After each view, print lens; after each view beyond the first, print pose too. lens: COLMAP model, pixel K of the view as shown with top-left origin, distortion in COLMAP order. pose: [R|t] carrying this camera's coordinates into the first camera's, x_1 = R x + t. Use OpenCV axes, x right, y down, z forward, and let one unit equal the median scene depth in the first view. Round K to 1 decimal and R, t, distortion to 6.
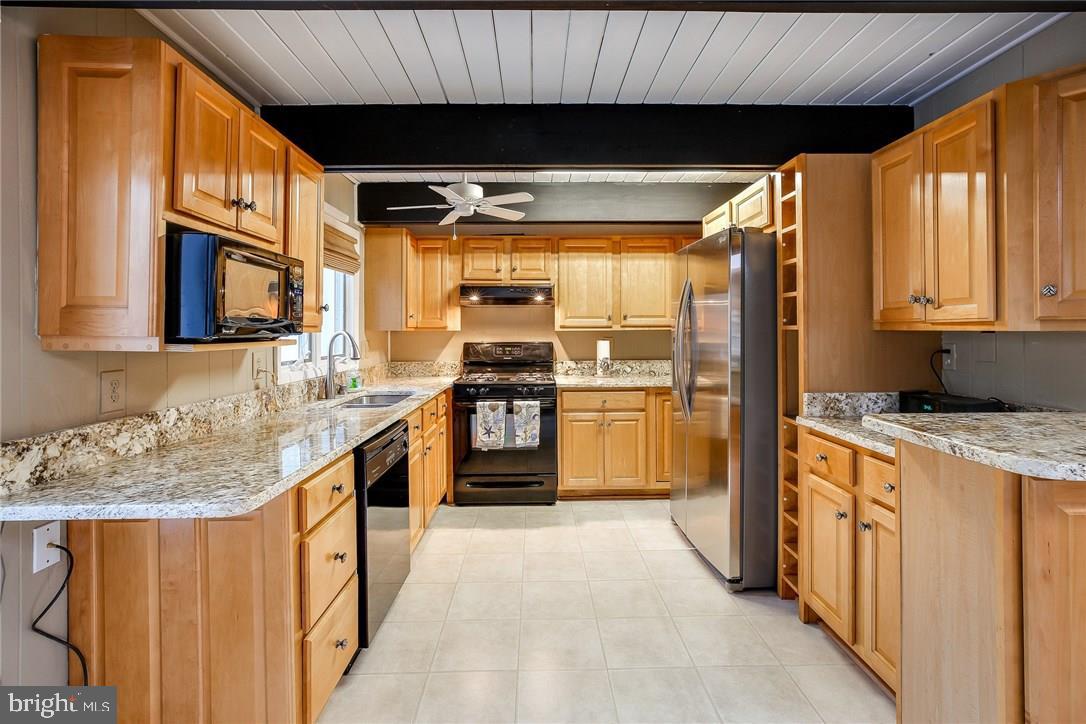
lens RADIAL K [[498.2, 0, 543.5], [0, 498.2, 355.6], [0, 0, 1]] dist [-0.022666, 0.000752]
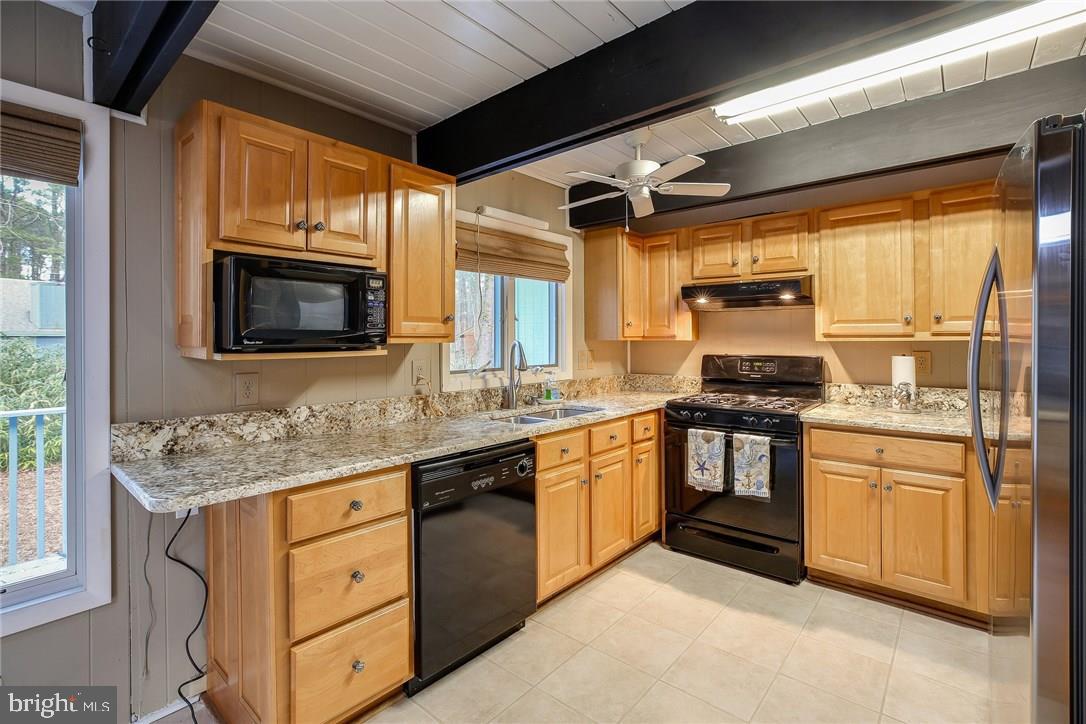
lens RADIAL K [[498.2, 0, 543.5], [0, 498.2, 355.6], [0, 0, 1]] dist [-0.022666, 0.000752]
pose [[0.743386, 0.022284, -0.668491, 0.225512], [-0.033489, 0.999431, -0.003924, -0.014198], [0.668024, 0.025304, 0.743710, 0.234626]]
